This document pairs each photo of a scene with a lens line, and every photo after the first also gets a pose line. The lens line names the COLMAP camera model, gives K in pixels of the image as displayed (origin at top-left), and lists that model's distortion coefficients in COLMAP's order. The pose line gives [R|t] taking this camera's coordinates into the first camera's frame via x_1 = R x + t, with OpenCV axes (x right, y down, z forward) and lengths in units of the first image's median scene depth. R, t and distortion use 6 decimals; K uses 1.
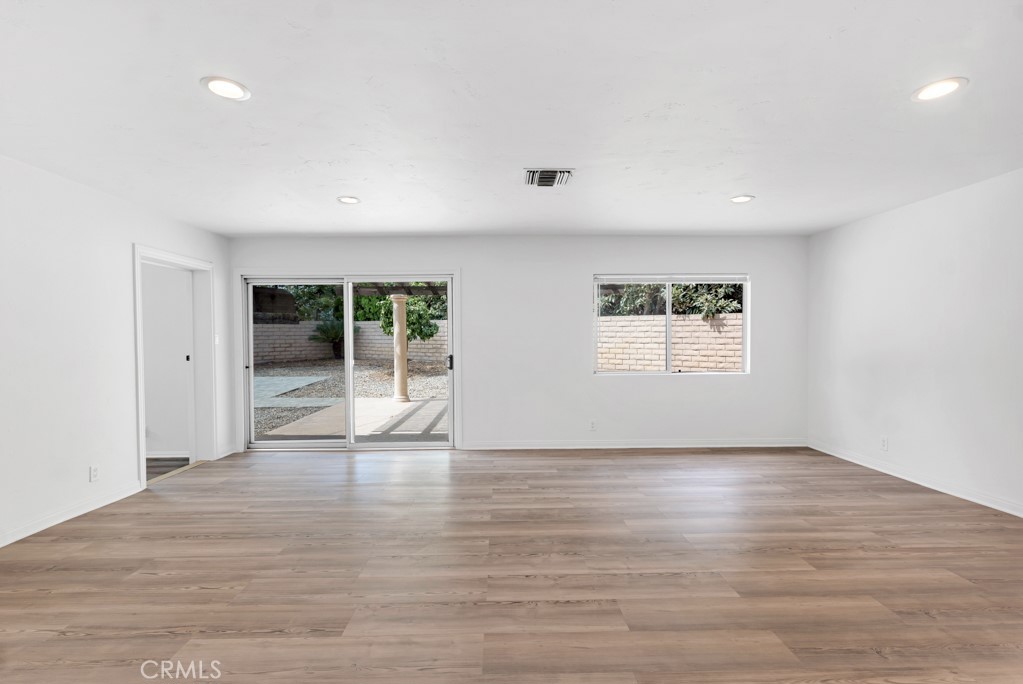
lens RADIAL K [[464.3, 0, 509.5], [0, 464.3, 341.5], [0, 0, 1]] dist [0.001043, 0.000188]
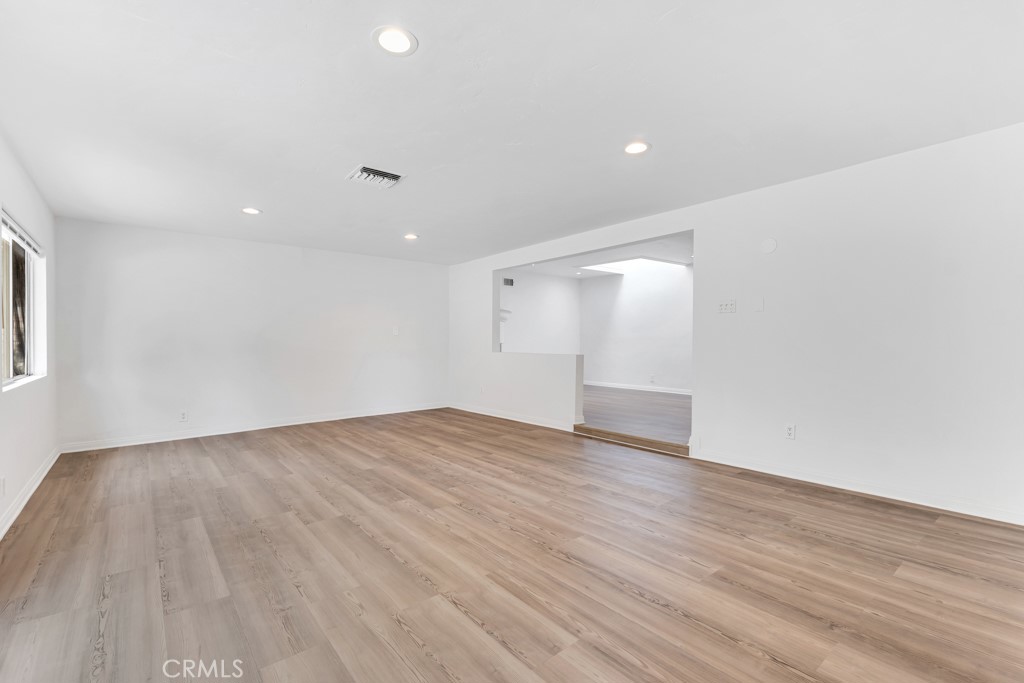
lens RADIAL K [[464.7, 0, 513.1], [0, 464.7, 342.1], [0, 0, 1]] dist [0.001043, 0.000188]
pose [[-0.622214, 0.006411, 0.782821, -1.088452], [0.015361, 0.999874, 0.004022, 0.040616], [-0.782696, 0.014527, -0.622234, 1.592829]]
